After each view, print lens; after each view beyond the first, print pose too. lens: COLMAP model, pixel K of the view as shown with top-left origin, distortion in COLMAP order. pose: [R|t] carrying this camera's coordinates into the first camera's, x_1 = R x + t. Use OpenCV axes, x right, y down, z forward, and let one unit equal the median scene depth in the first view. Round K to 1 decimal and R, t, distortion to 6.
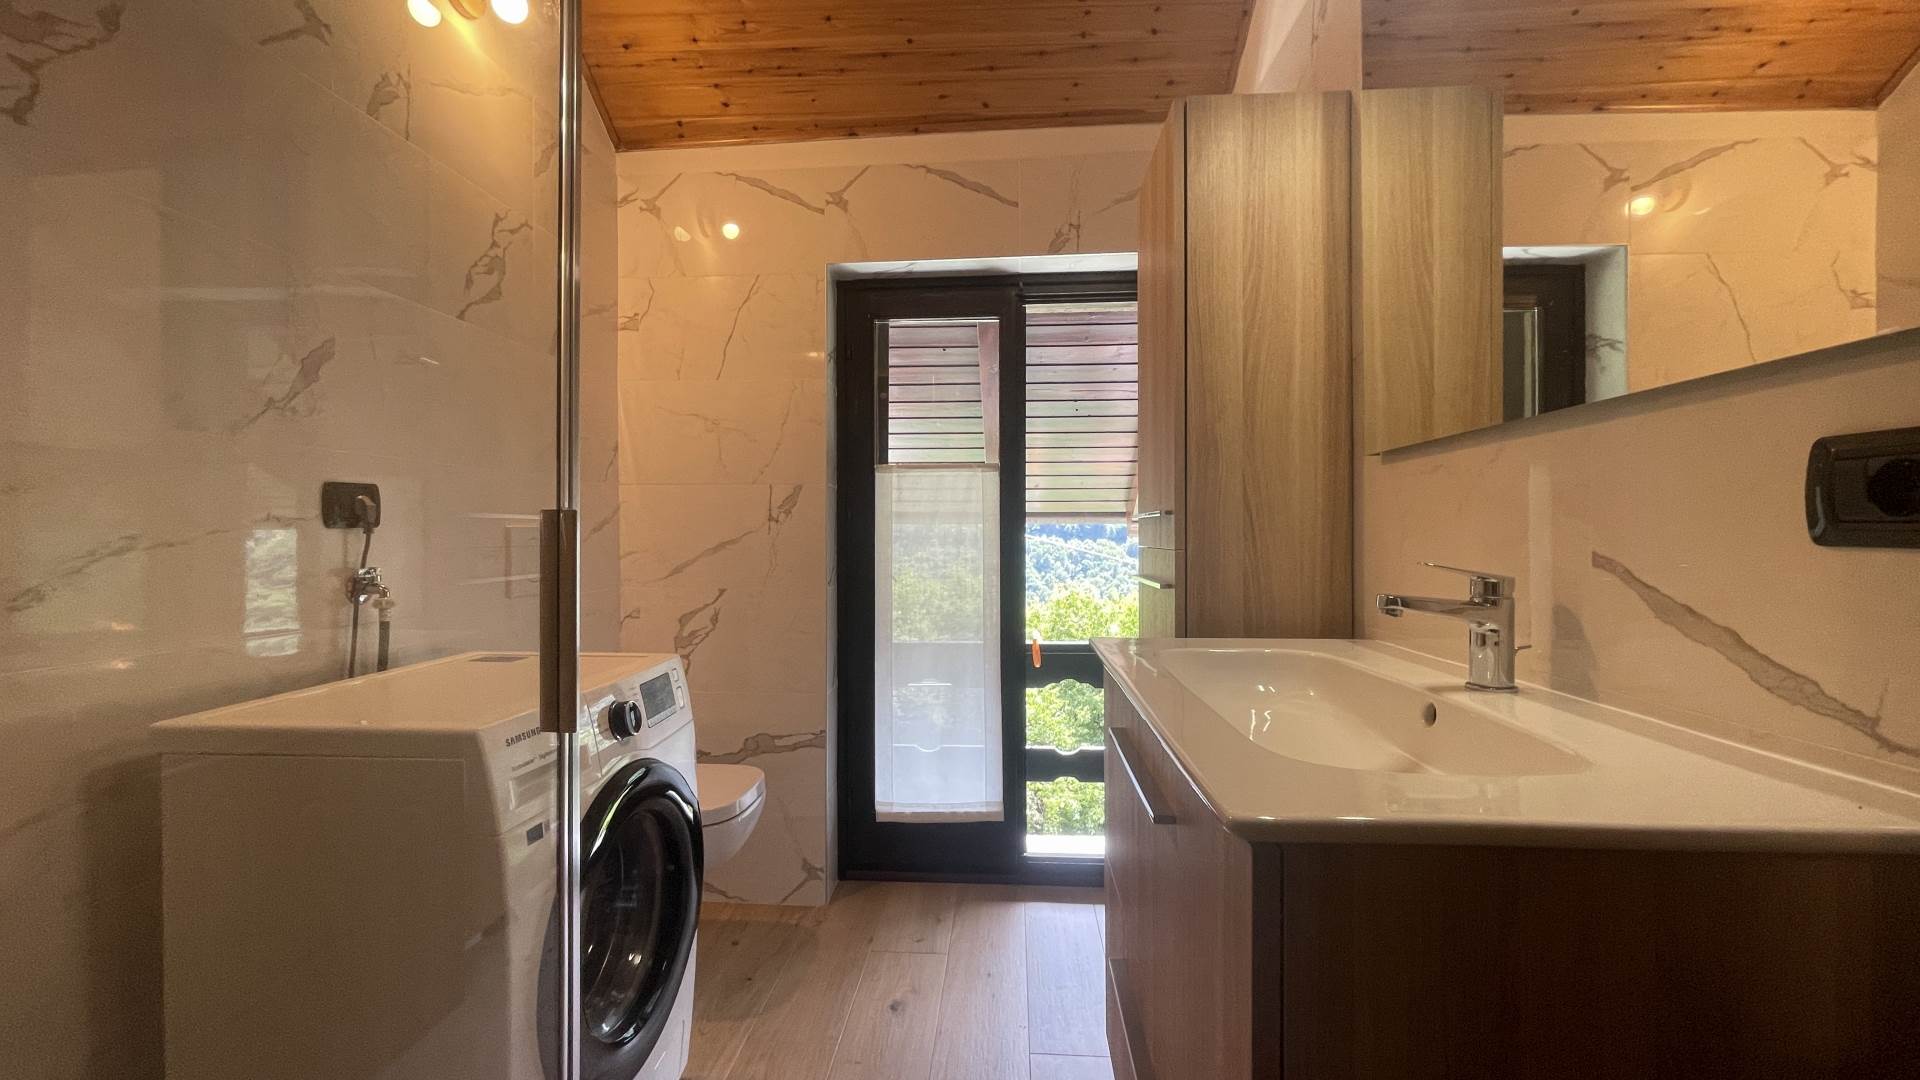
lens RADIAL K [[777.2, 0, 950.9], [0, 777.2, 541.0], [0, 0, 1]] dist [-0.000423, -0.000466]
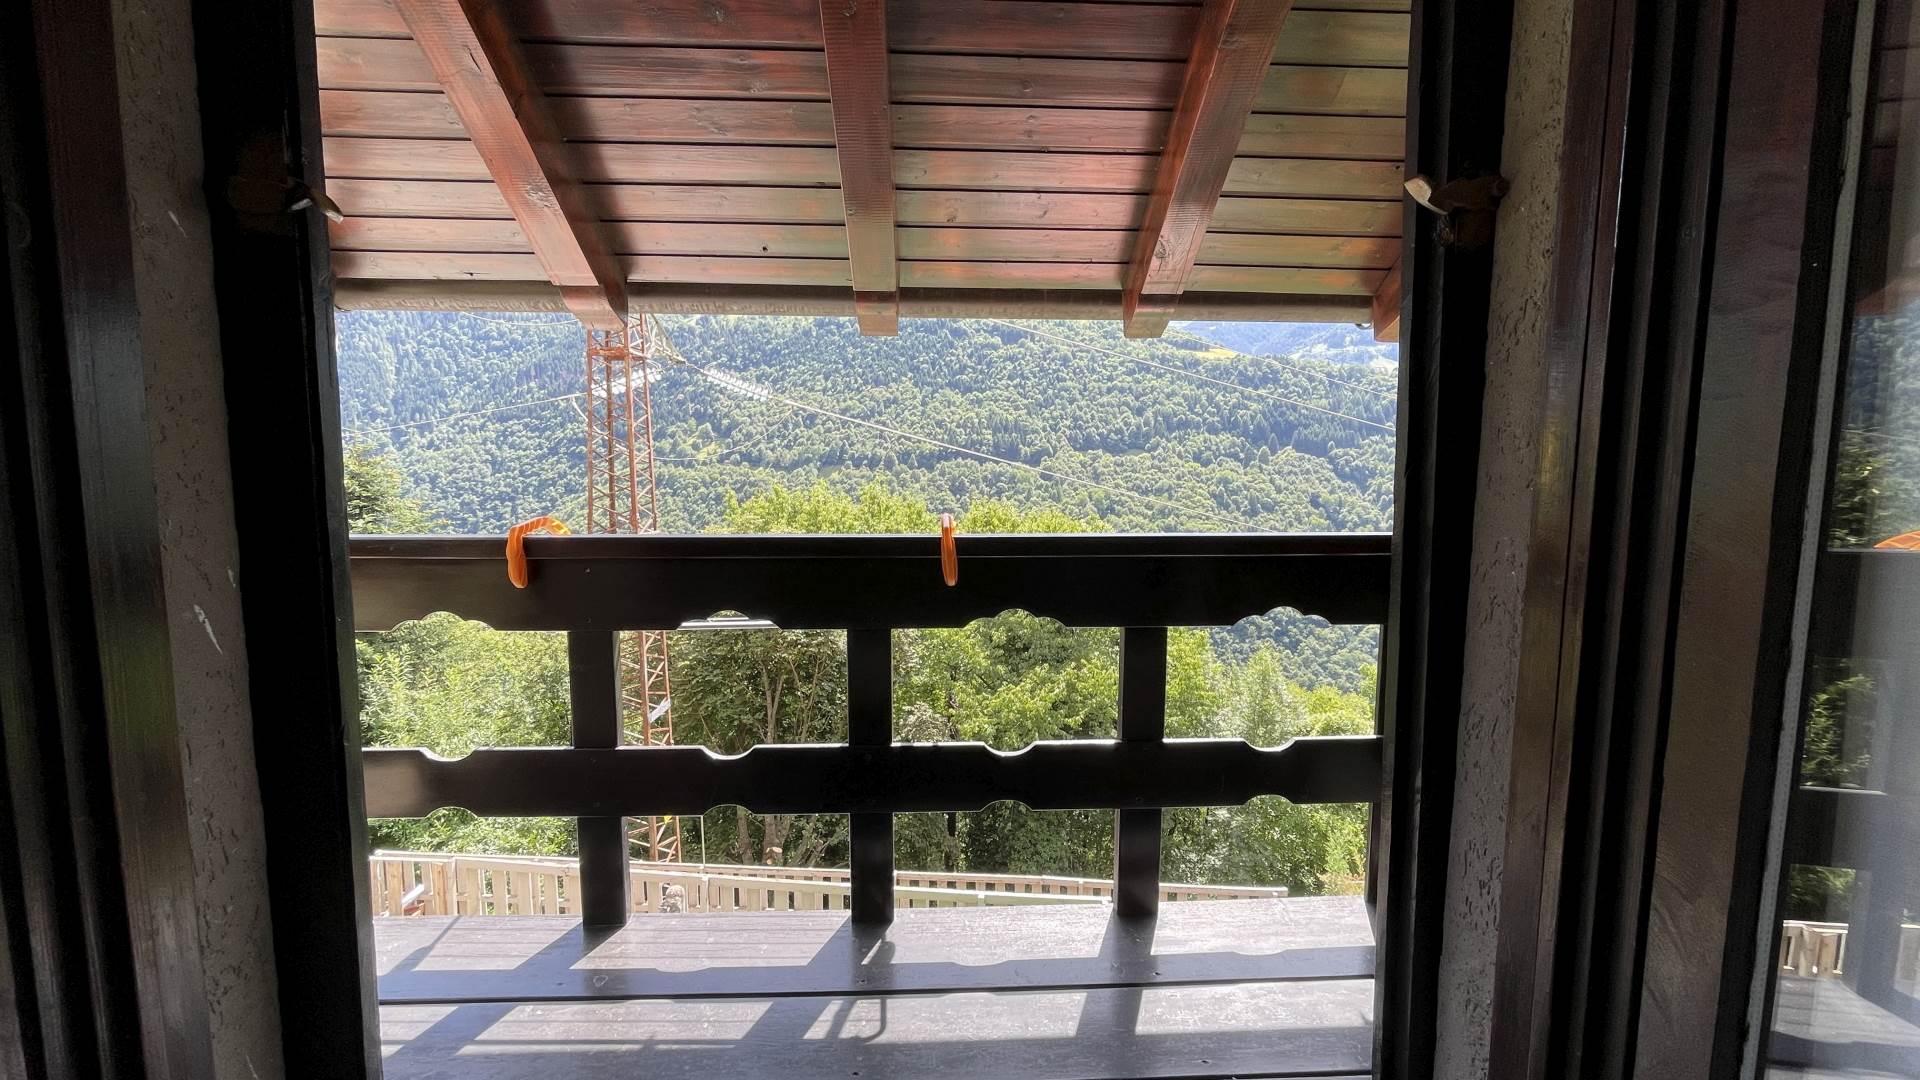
lens RADIAL K [[771.6, 0, 956.8], [0, 771.6, 536.8], [0, 0, 1]] dist [-0.002941, 0.000008]
pose [[0.993238, -0.003967, 0.116025, 0.129168], [-0.006866, 0.995659, 0.092817, 0.189902], [-0.115889, -0.092986, 0.988900, 1.155862]]
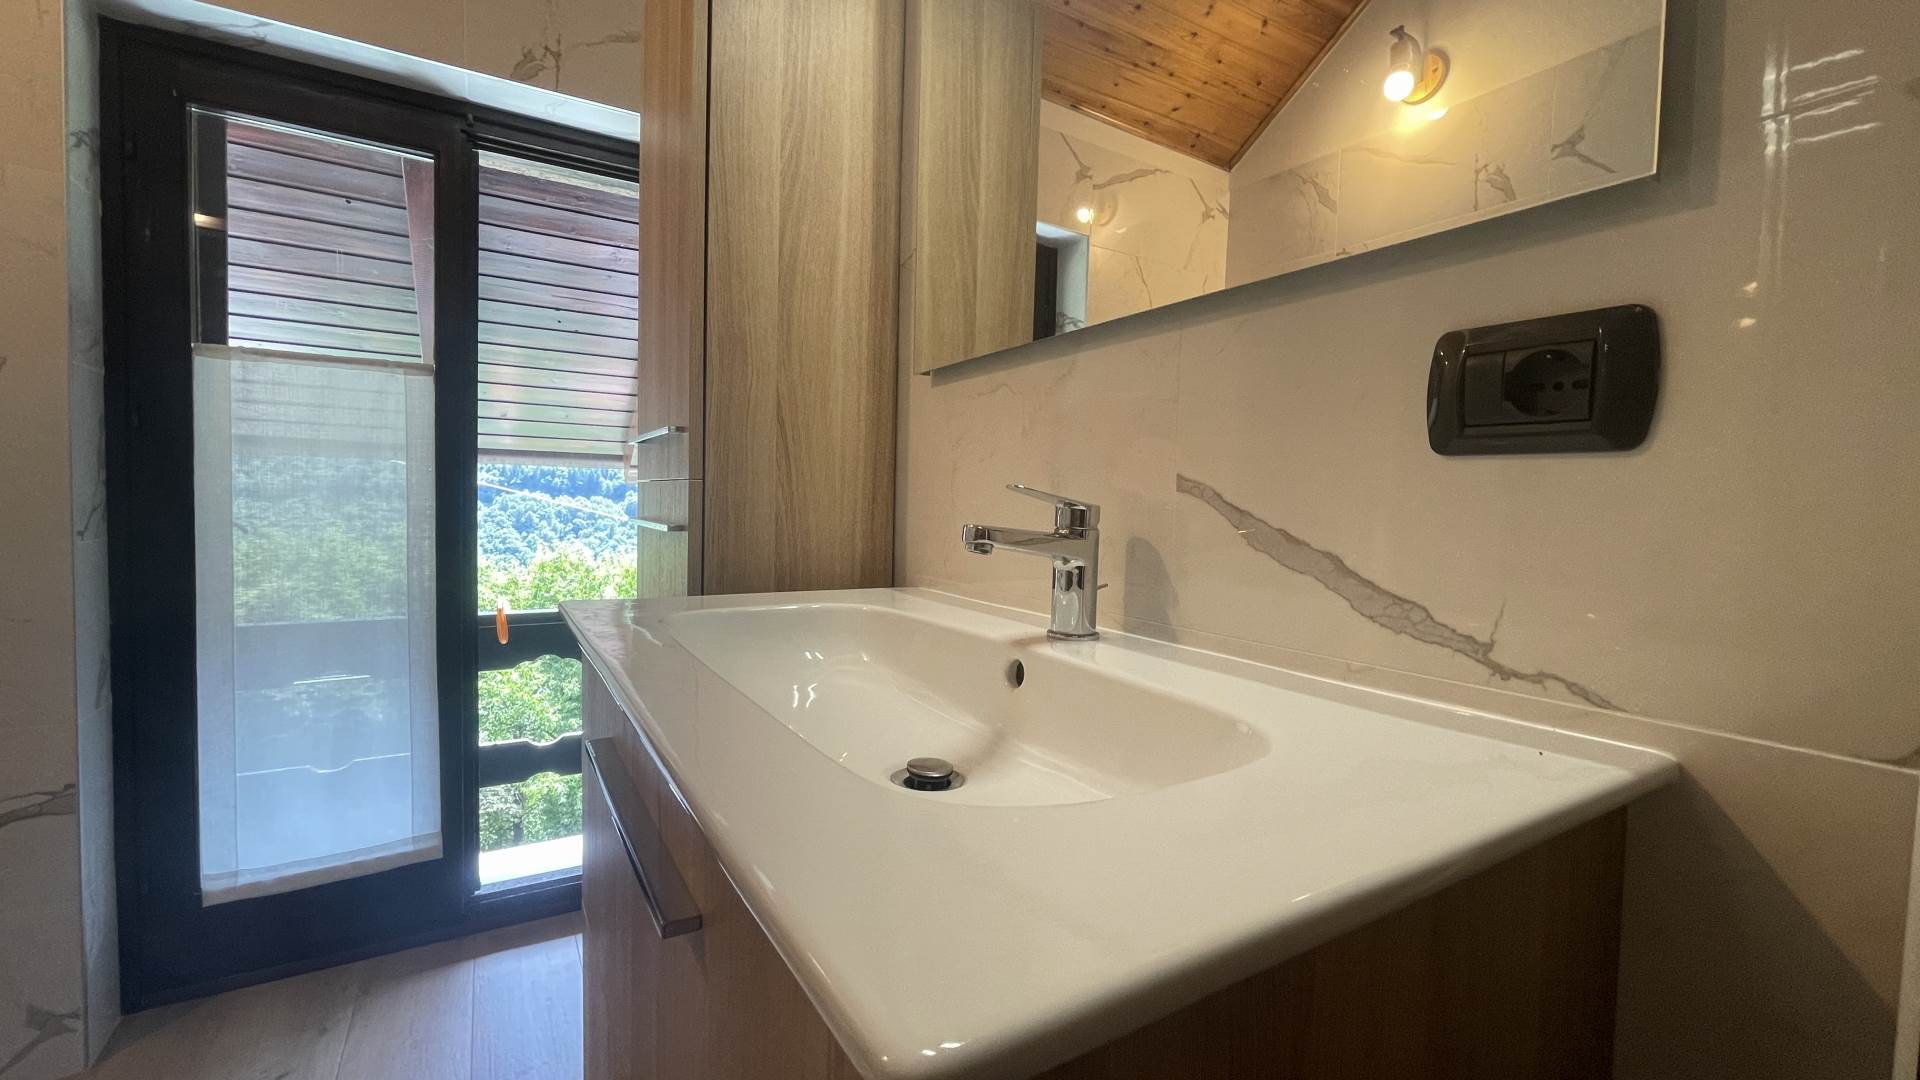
lens RADIAL K [[776.7, 0, 952.5], [0, 776.7, 537.2], [0, 0, 1]] dist [-0.003265, 0.000379]
pose [[0.812771, -0.002477, 0.582578, 0.047332], [-0.024454, 0.998965, 0.038363, 0.026126], [-0.582069, -0.045427, 0.811869, 0.195077]]
